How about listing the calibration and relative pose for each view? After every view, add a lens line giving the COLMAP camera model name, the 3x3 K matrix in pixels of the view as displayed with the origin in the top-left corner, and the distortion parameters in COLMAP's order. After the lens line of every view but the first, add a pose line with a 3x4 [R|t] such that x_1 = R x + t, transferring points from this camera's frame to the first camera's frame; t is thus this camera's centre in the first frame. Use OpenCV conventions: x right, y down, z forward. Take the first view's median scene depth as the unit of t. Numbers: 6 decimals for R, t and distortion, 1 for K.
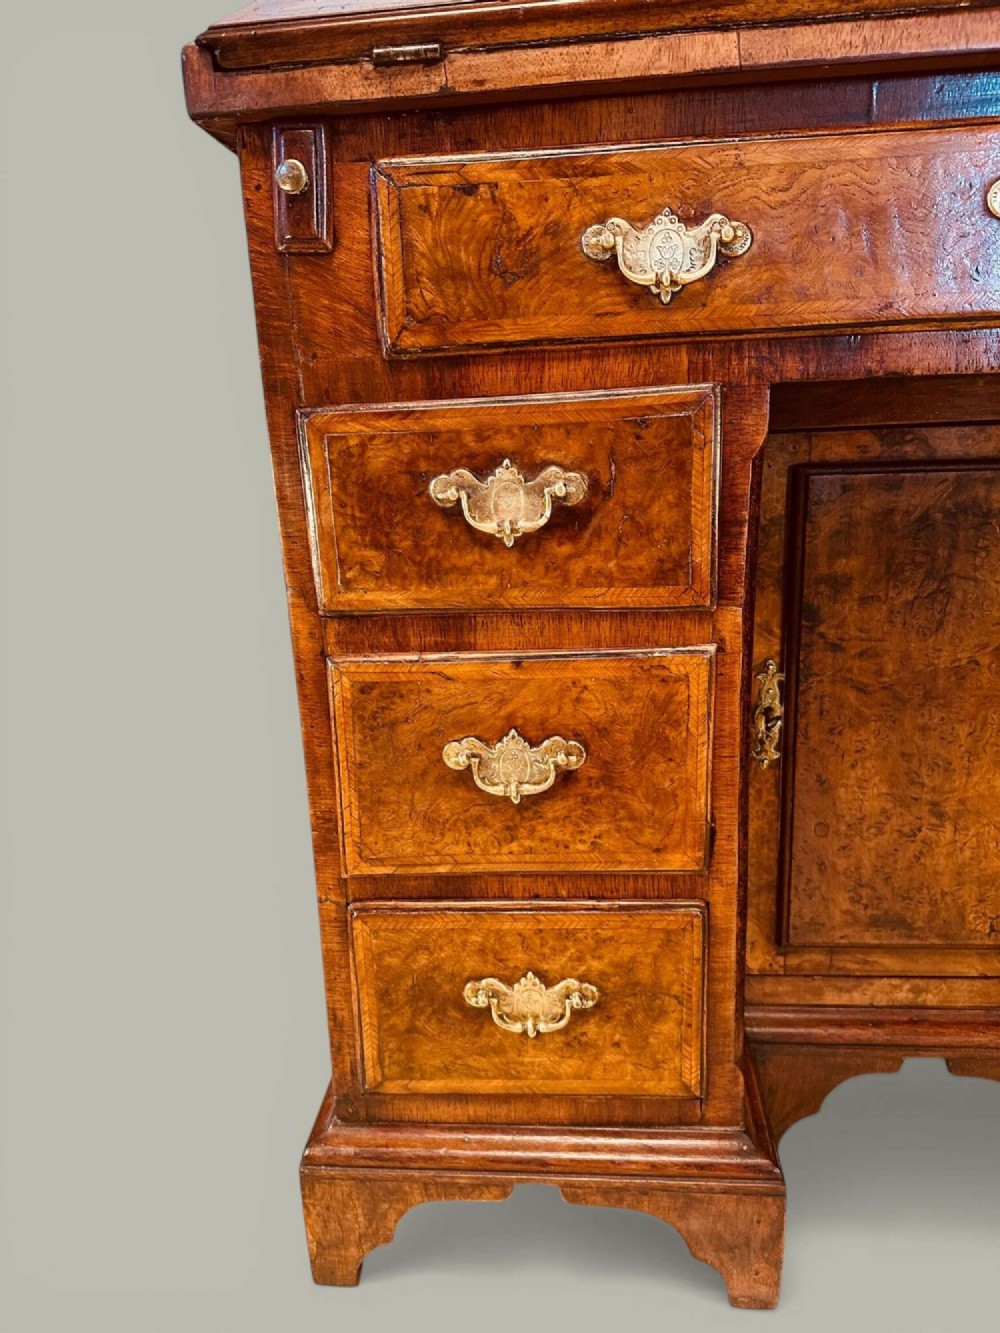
lens RADIAL K [[942.2, 0, 499.7], [0, 942.2, 672.1], [0, 0, 1]] dist [0.101381, -0.223342]
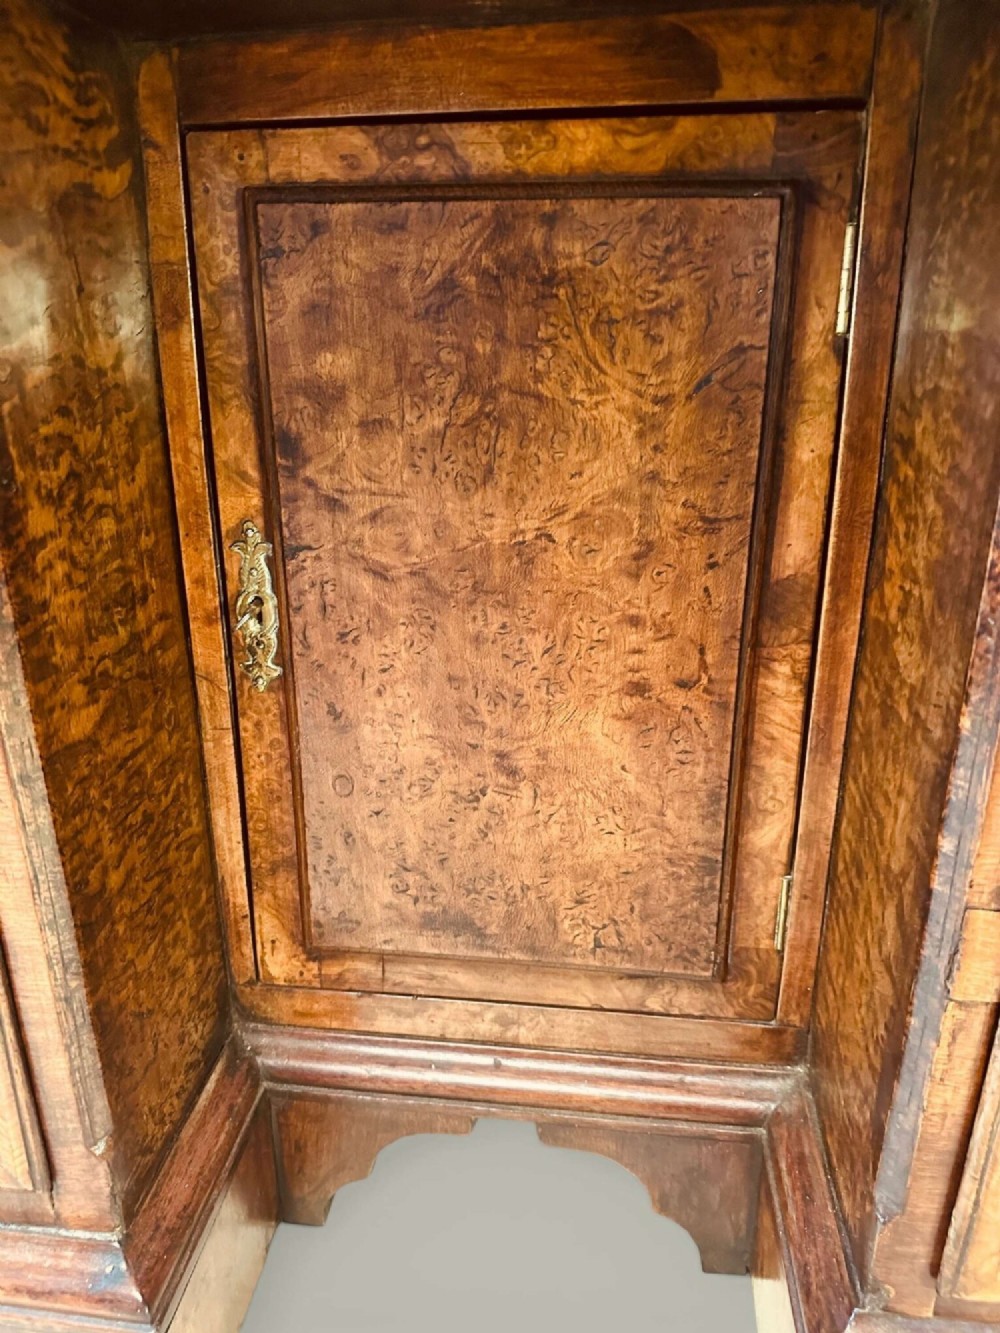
lens RADIAL K [[956.2, 0, 500.5], [0, 956.2, 671.1], [0, 0, 1]] dist [0.100783, -0.181440]
pose [[0.998934, 0.044562, -0.012047, 0.463777], [-0.043326, 0.995142, 0.088401, 0.022543], [0.015928, -0.087785, 0.996012, 0.349738]]
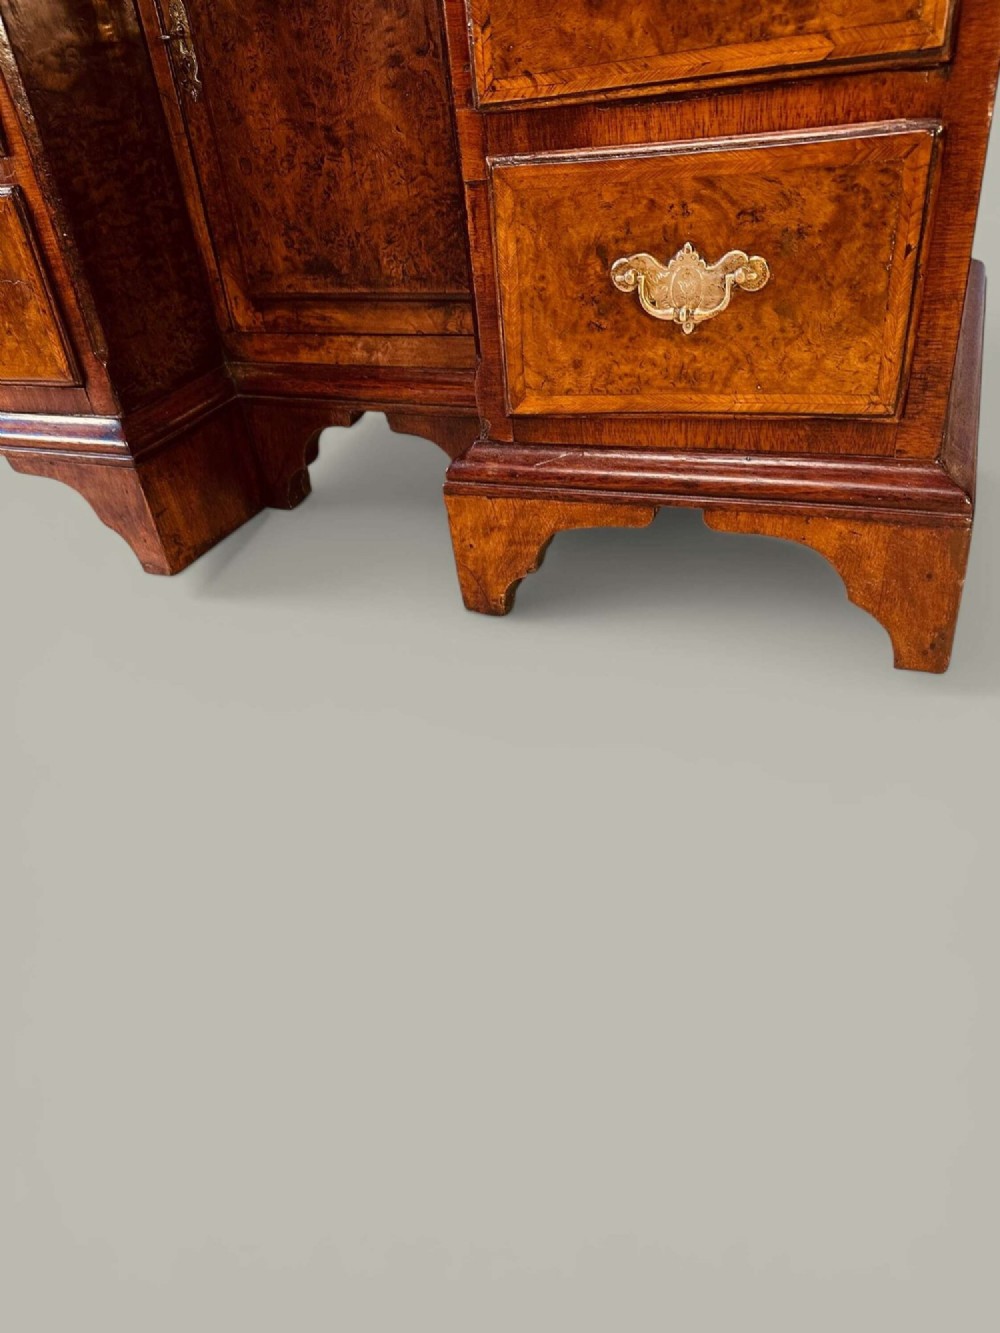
lens RADIAL K [[964.0, 0, 497.6], [0, 964.0, 676.4], [0, 0, 1]] dist [-0.011687, -0.002429]
pose [[0.944296, 0.137855, -0.298832, 1.005672], [-0.025969, 0.936420, 0.349919, 0.319852], [0.328070, -0.322667, 0.887838, -0.009936]]
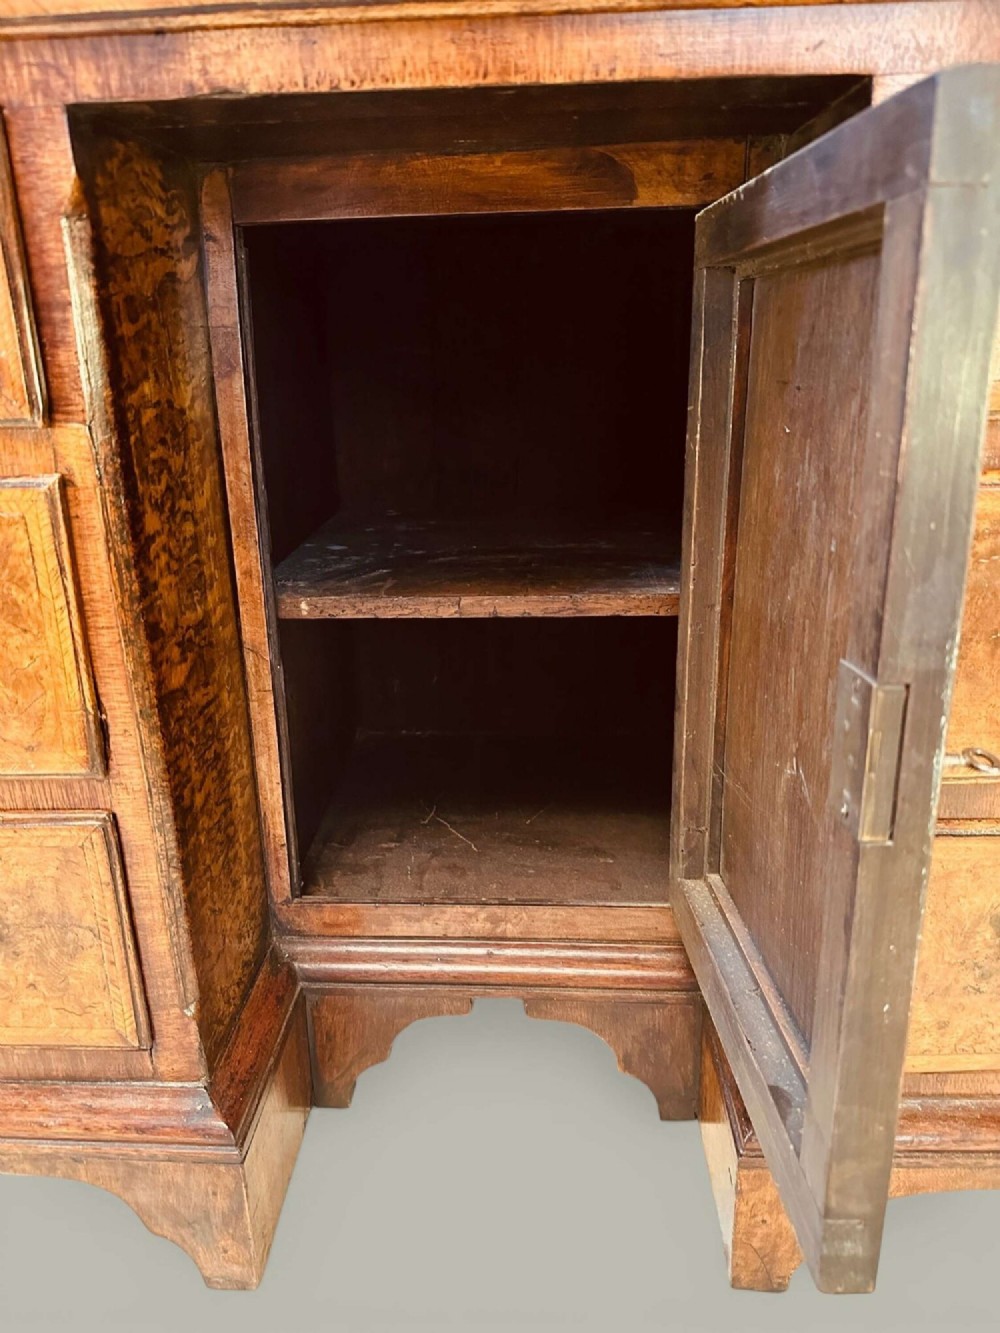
lens RADIAL K [[942.2, 0, 499.7], [0, 942.2, 672.1], [0, 0, 1]] dist [0.101381, -0.223342]
pose [[0.999078, 0.010136, 0.041707, 0.433886], [-0.012964, 0.997593, 0.068121, 0.055710], [-0.040916, -0.068599, 0.996805, 0.170525]]
